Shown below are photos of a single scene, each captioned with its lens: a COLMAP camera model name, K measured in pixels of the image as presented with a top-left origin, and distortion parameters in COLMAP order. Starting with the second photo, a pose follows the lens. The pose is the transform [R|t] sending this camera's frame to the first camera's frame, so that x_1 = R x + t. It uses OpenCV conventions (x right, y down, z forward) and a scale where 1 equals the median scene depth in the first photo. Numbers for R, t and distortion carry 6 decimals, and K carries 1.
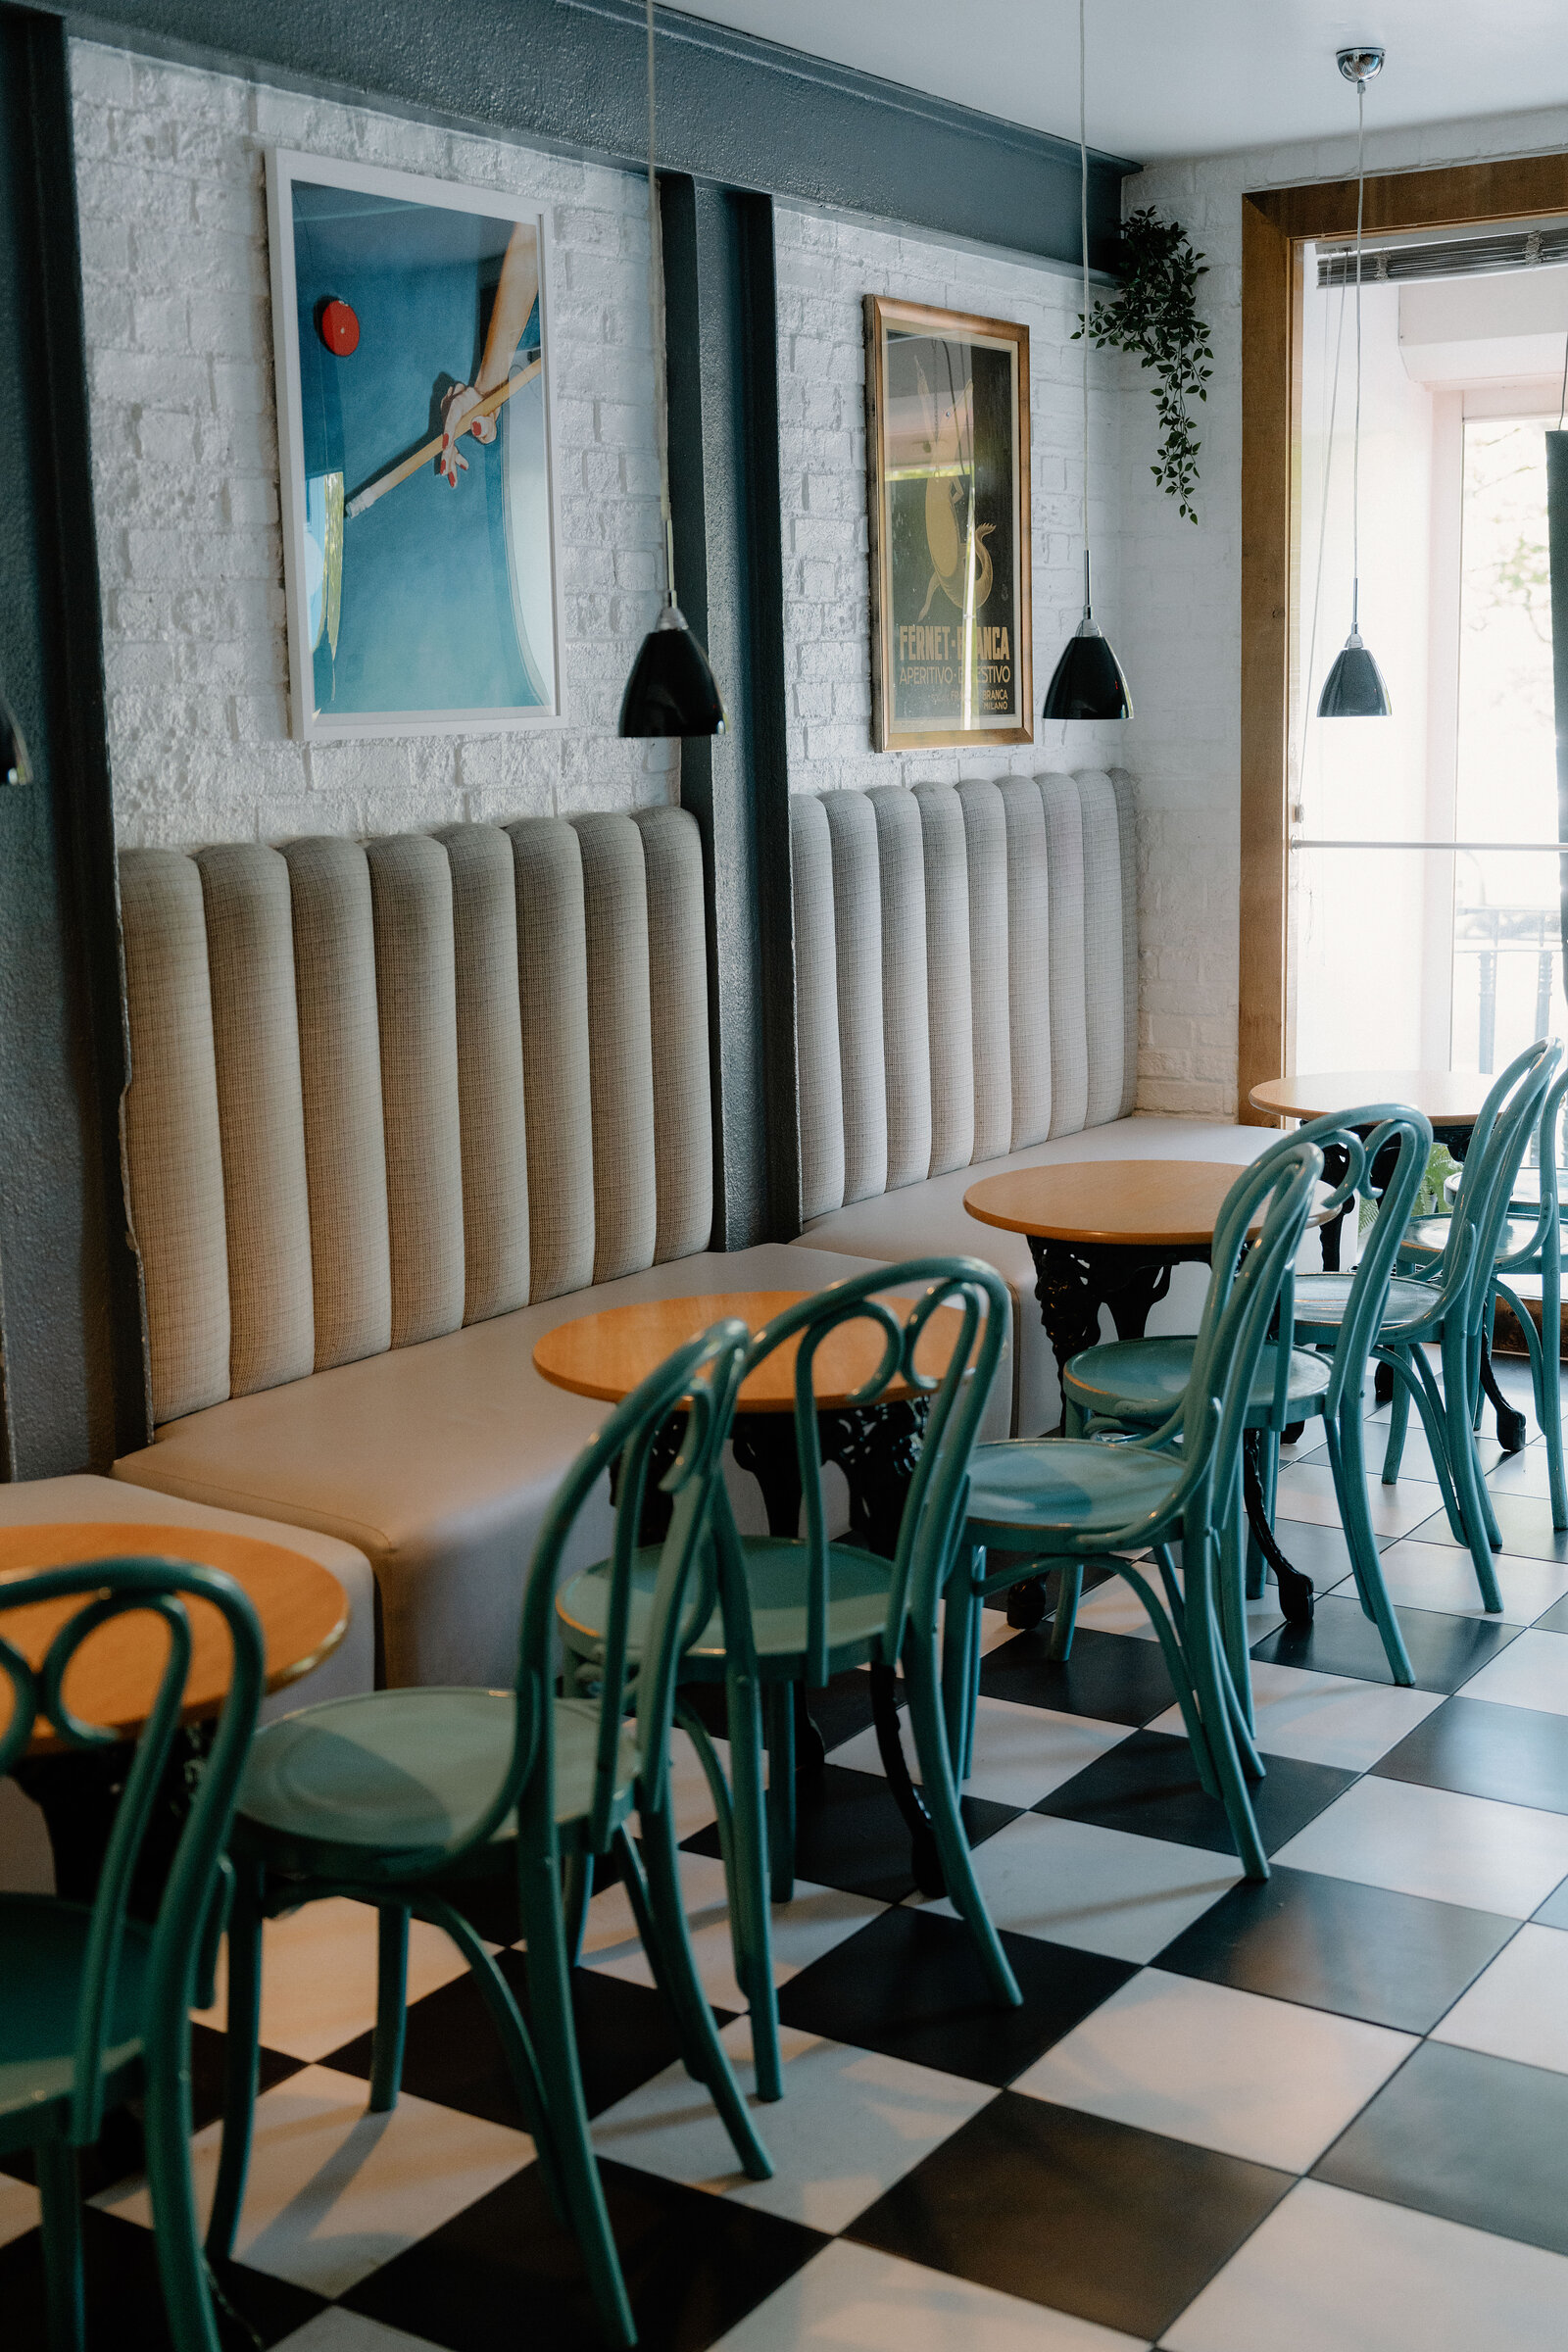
lens RADIAL K [[2724.6, 0, 784.7], [0, 2724.6, 1160.6], [0, 0, 1]] dist [-0.019045, 0.000000]
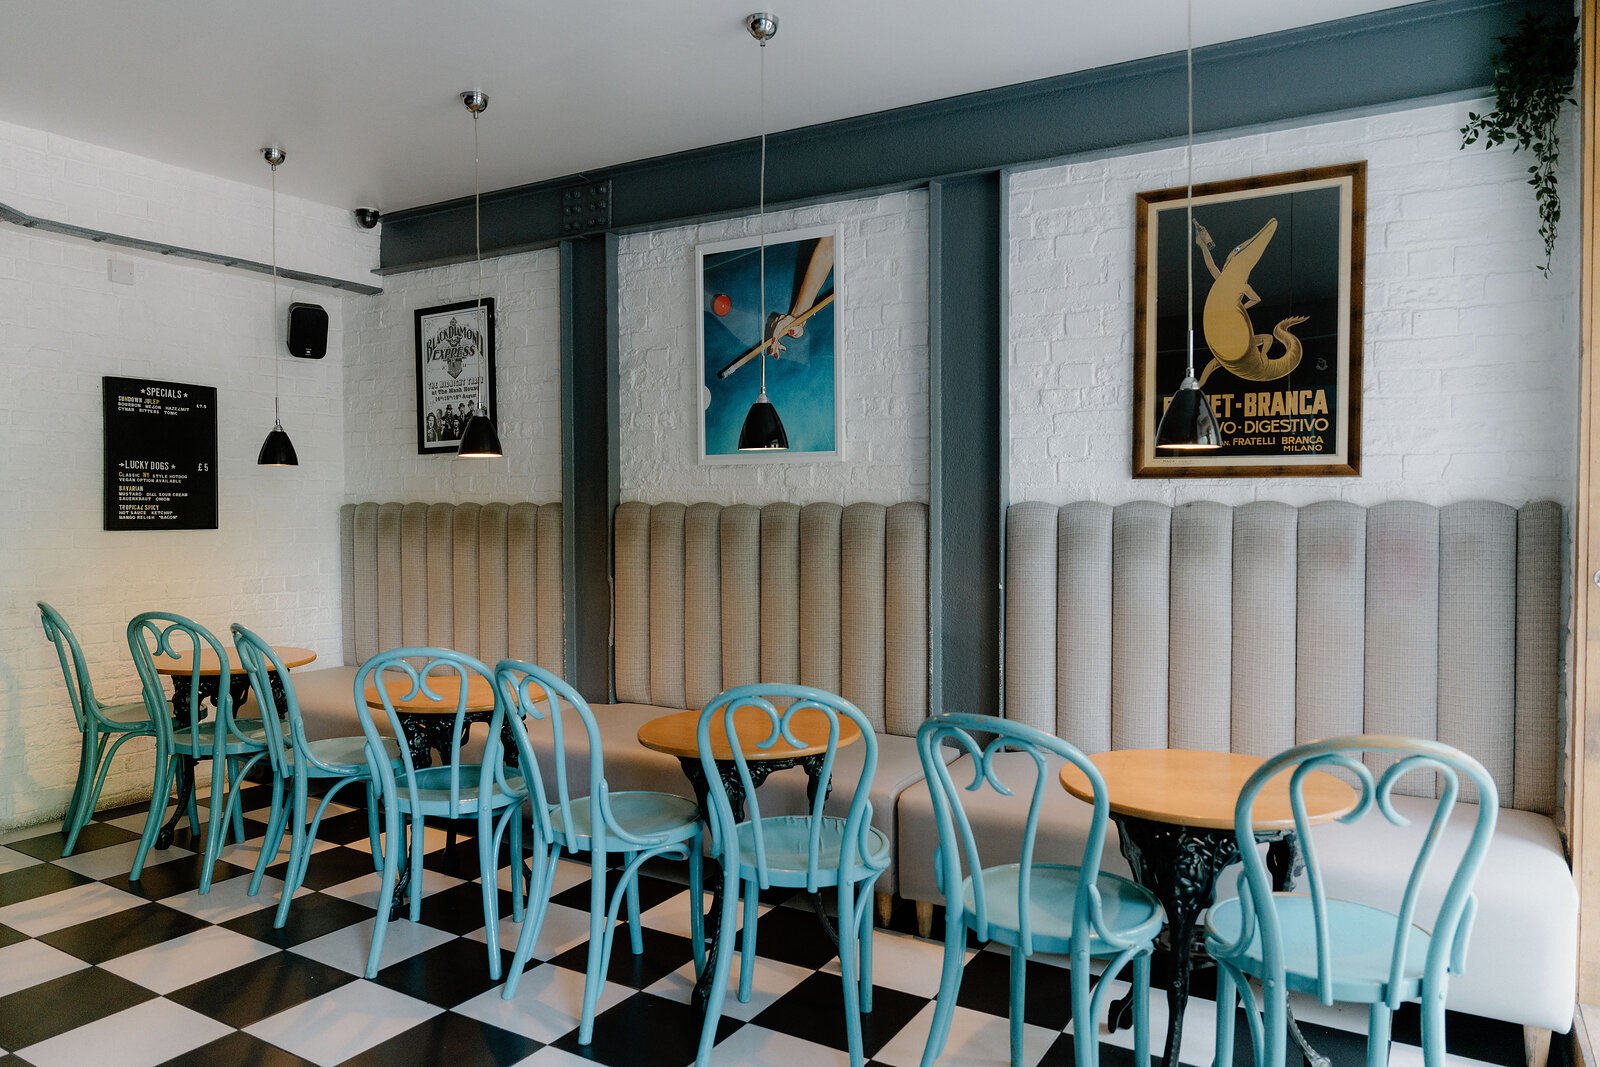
lens RADIAL K [[1079.8, 0, 801.5], [0, 1079.8, 535.9], [0, 0, 1]] dist [-0.011275, 0.007867]
pose [[0.048911, 0.048790, -0.997611, 0.812369], [-0.175256, 0.983730, 0.039519, -0.137550], [0.983307, 0.172904, 0.056666, 0.990975]]
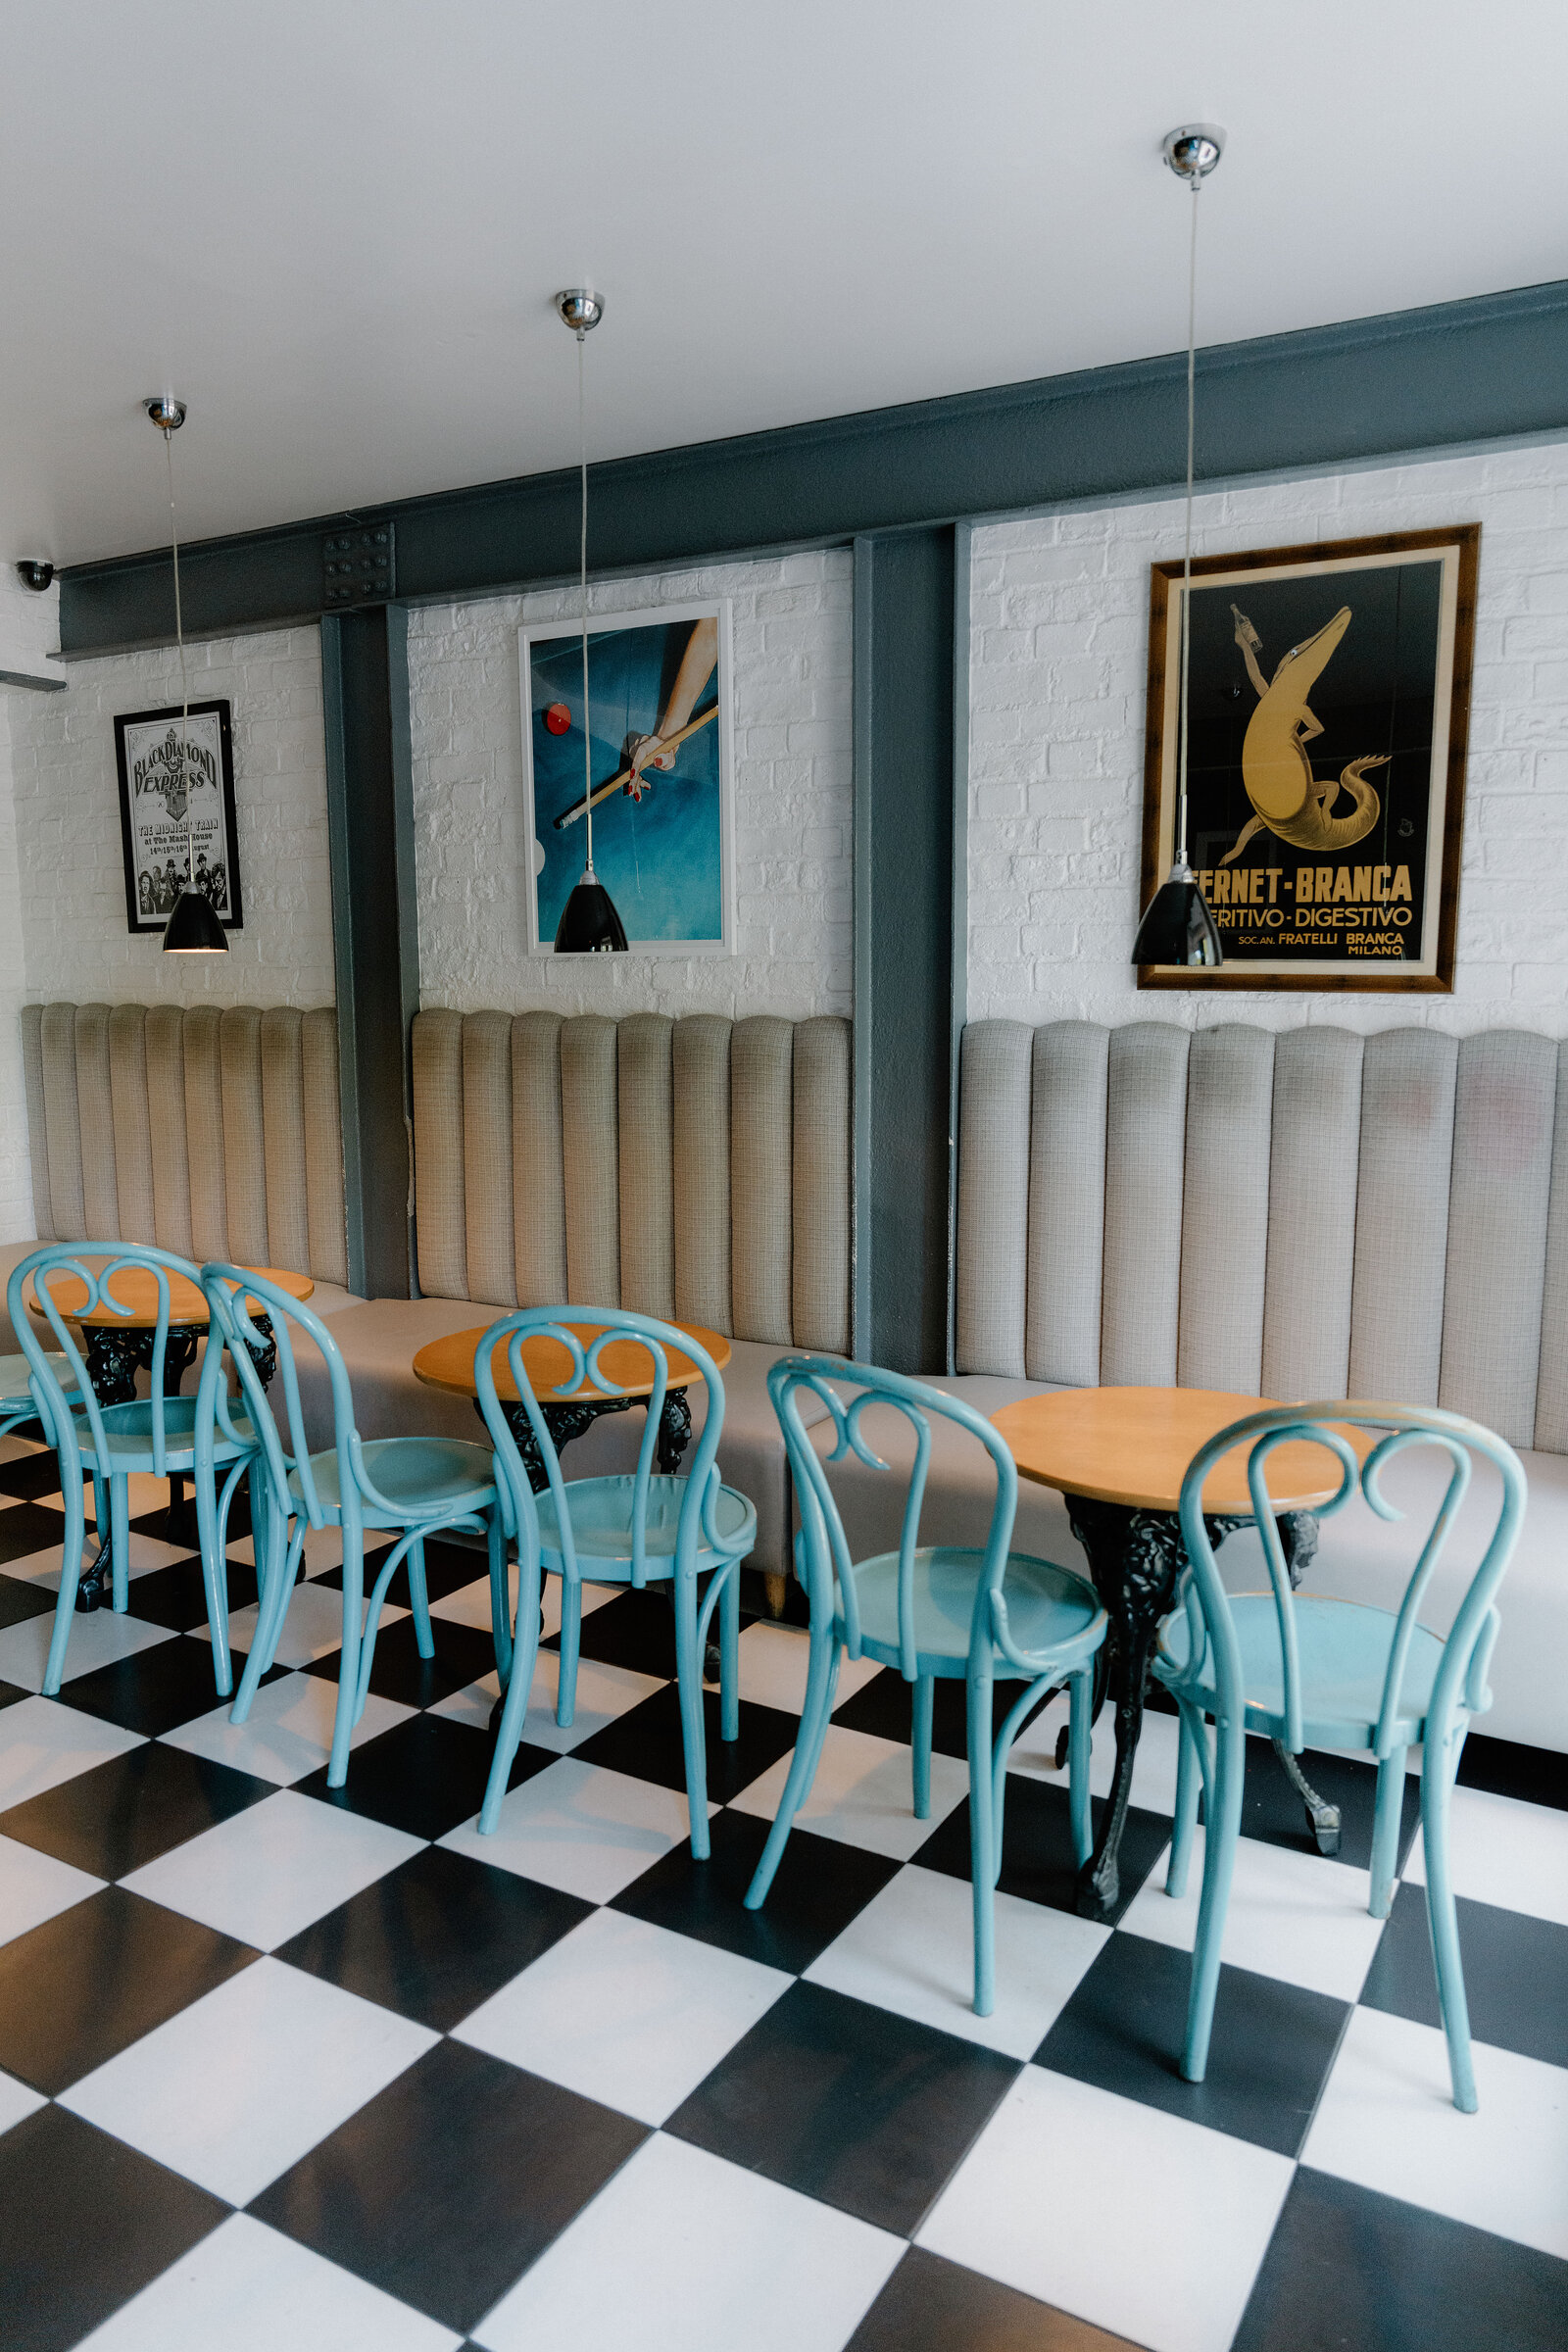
lens RADIAL K [[1587.3, 0, 783.4], [0, 1587.3, 1178.4], [0, 0, 1]] dist [-0.011275, 0.007867]
pose [[0.057789, 0.153067, -0.986525, 0.830115], [-0.176616, 0.974157, 0.140802, -0.177932], [0.982582, 0.166099, 0.083330, 1.039376]]
